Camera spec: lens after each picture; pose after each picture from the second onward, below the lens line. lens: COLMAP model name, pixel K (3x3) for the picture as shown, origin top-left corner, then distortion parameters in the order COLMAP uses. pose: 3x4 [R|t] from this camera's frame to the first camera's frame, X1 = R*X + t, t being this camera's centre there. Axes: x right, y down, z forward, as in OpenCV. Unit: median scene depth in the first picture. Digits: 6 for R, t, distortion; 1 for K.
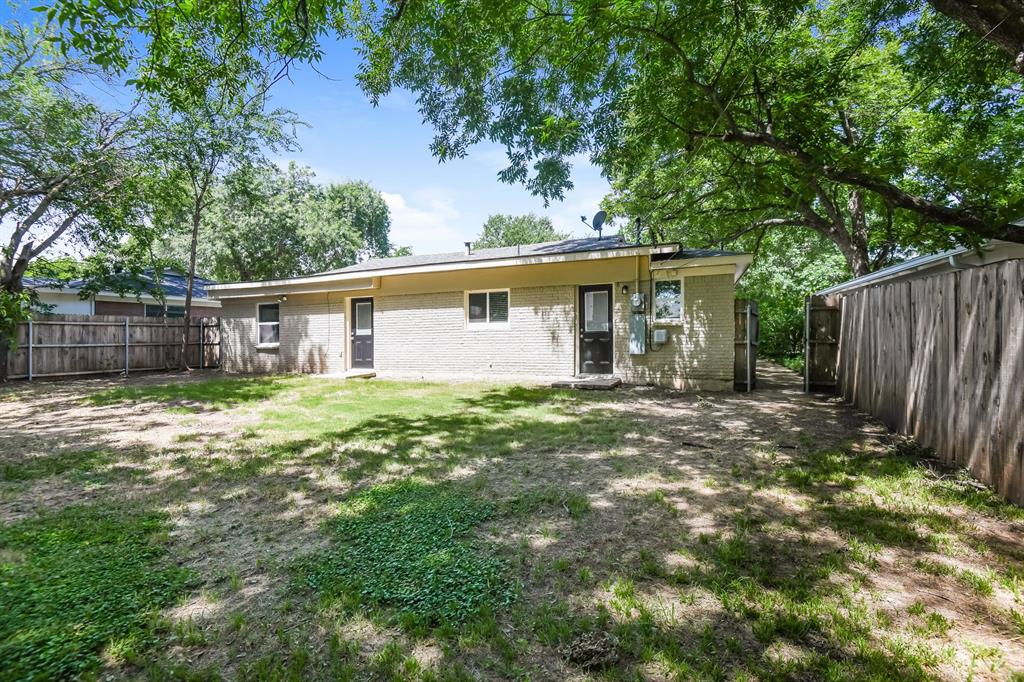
lens RADIAL K [[470.0, 0, 512.7], [0, 470.0, 337.6], [0, 0, 1]] dist [-0.005624, -0.006023]
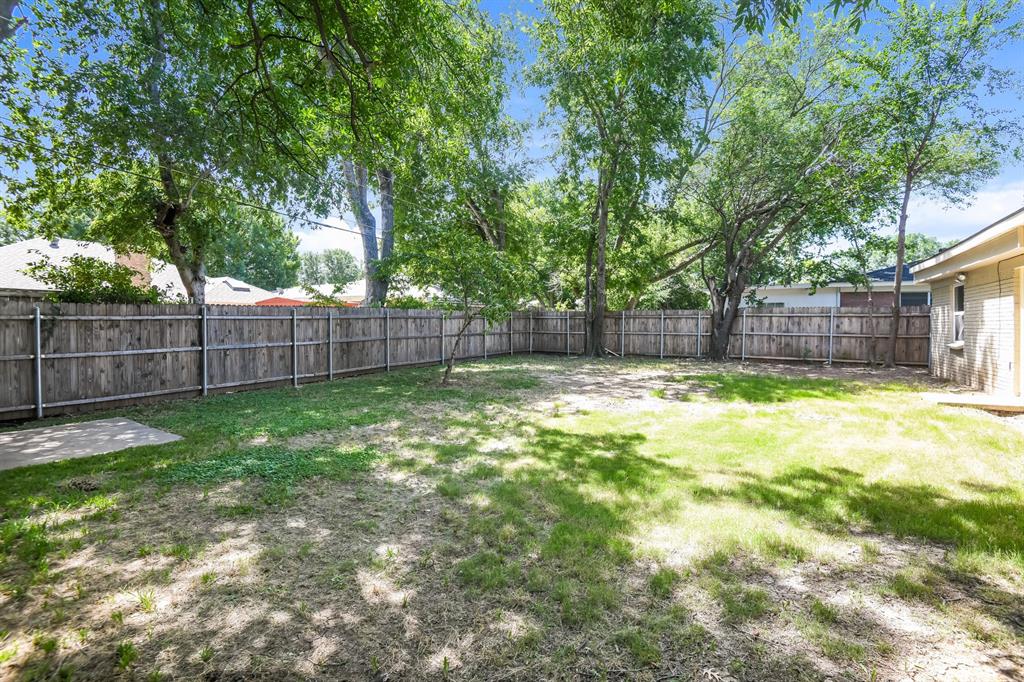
lens RADIAL K [[470.0, 0, 514.5], [0, 470.0, 336.9], [0, 0, 1]] dist [-0.005624, -0.006023]
pose [[-0.174213, 0.041885, -0.983817, 0.324441], [-0.009722, 0.998973, 0.044252, -0.021477], [0.984660, 0.017274, -0.173626, 0.564610]]
